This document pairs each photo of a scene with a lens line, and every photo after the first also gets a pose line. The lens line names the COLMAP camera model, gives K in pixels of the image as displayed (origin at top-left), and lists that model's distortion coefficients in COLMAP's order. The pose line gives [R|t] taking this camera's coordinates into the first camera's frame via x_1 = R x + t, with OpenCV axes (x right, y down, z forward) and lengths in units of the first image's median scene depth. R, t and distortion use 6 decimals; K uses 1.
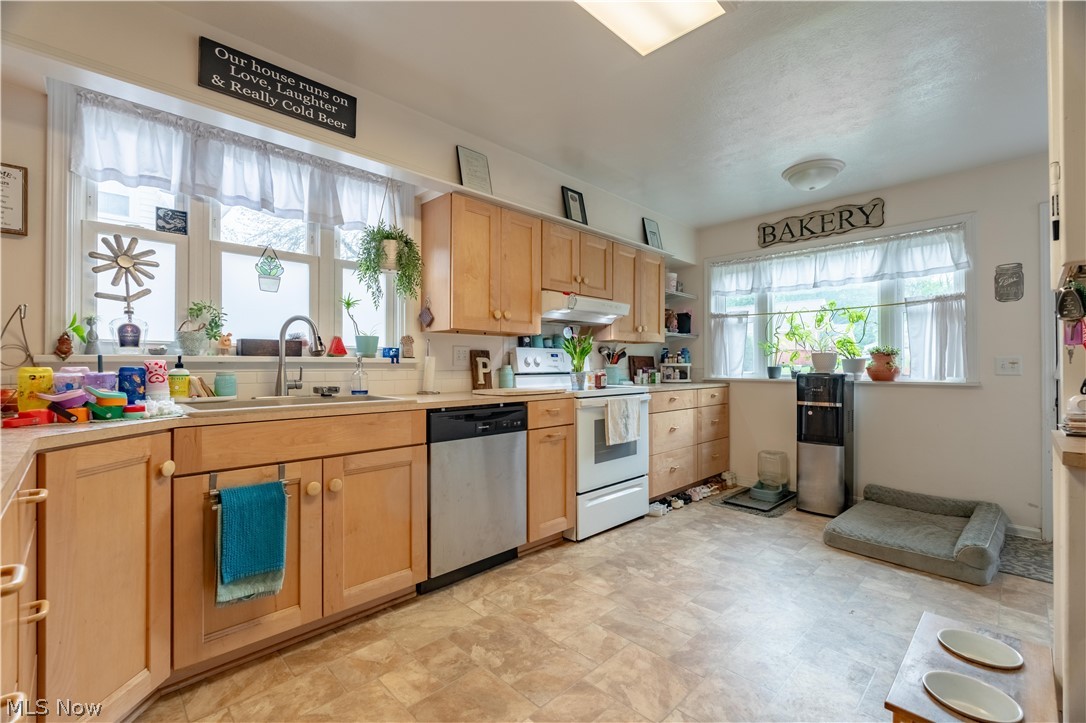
lens RADIAL K [[478.5, 0, 537.6], [0, 478.5, 362.8], [0, 0, 1]] dist [-0.003400, 0.000253]
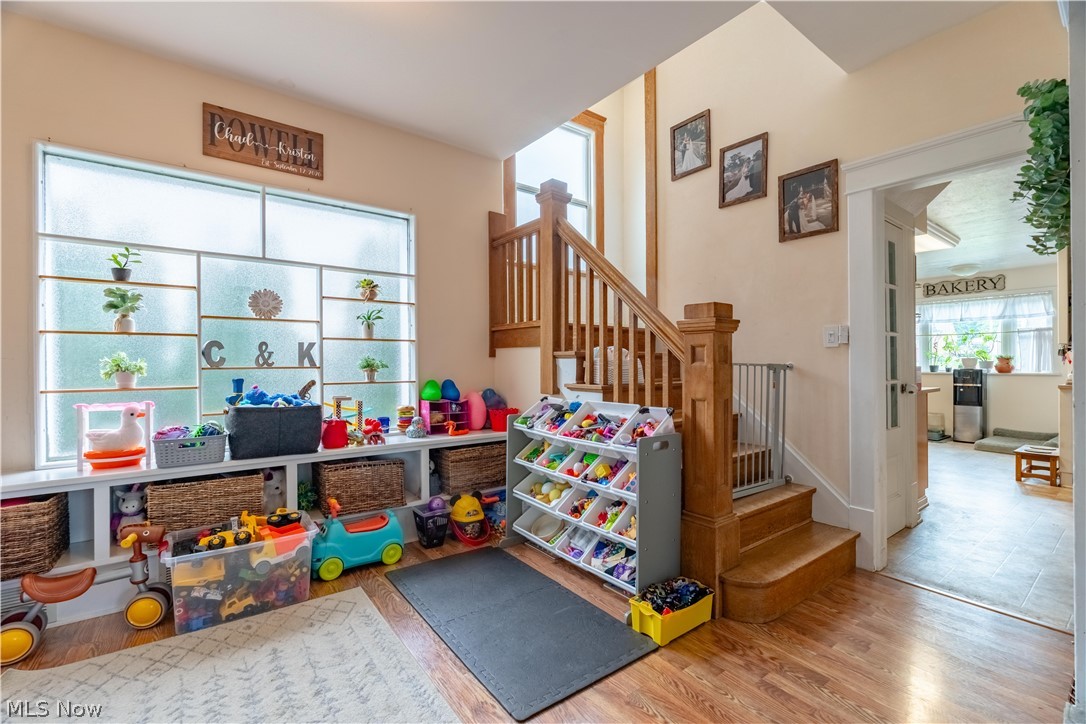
lens RADIAL K [[478.5, 0, 539.0], [0, 478.5, 363.7], [0, 0, 1]] dist [-0.003400, 0.000253]
pose [[0.992407, -0.001166, -0.122994, -1.334977], [0.001573, 0.999994, 0.003205, -0.010418], [0.122989, -0.003374, 0.992402, -1.682033]]
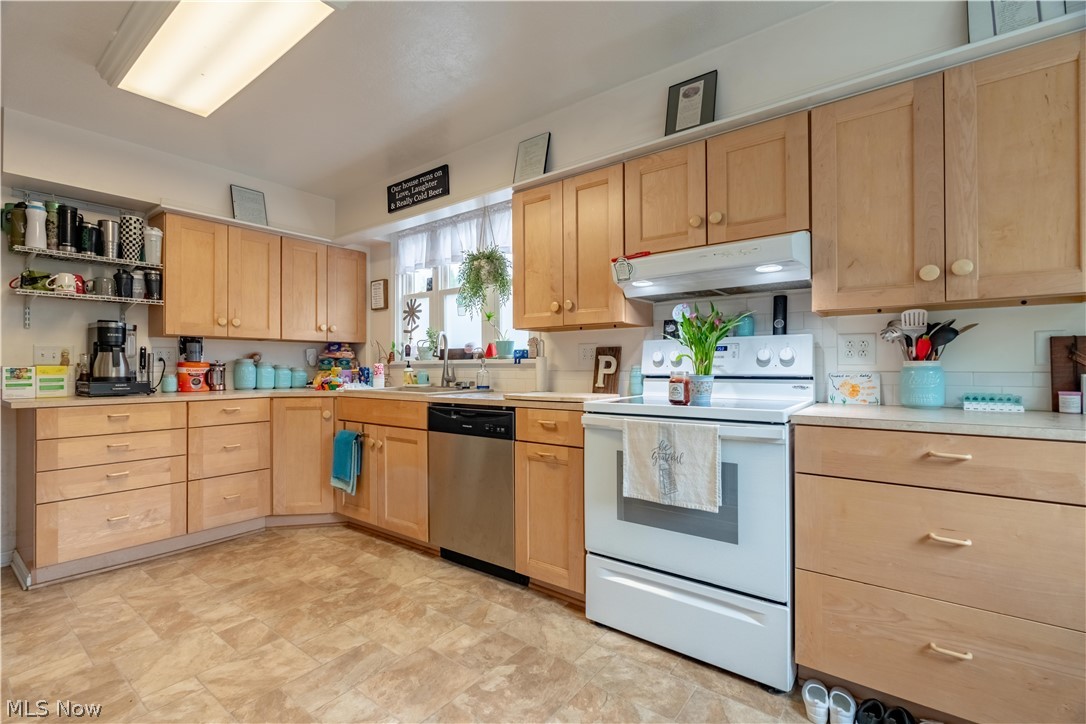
lens RADIAL K [[478.5, 0, 537.6], [0, 478.5, 363.0], [0, 0, 1]] dist [-0.003400, 0.000253]
pose [[0.139738, -0.007082, -0.990163, 0.846612], [0.009491, 0.999938, -0.005813, 0.007120], [0.990143, -0.008586, 0.139796, 0.928596]]
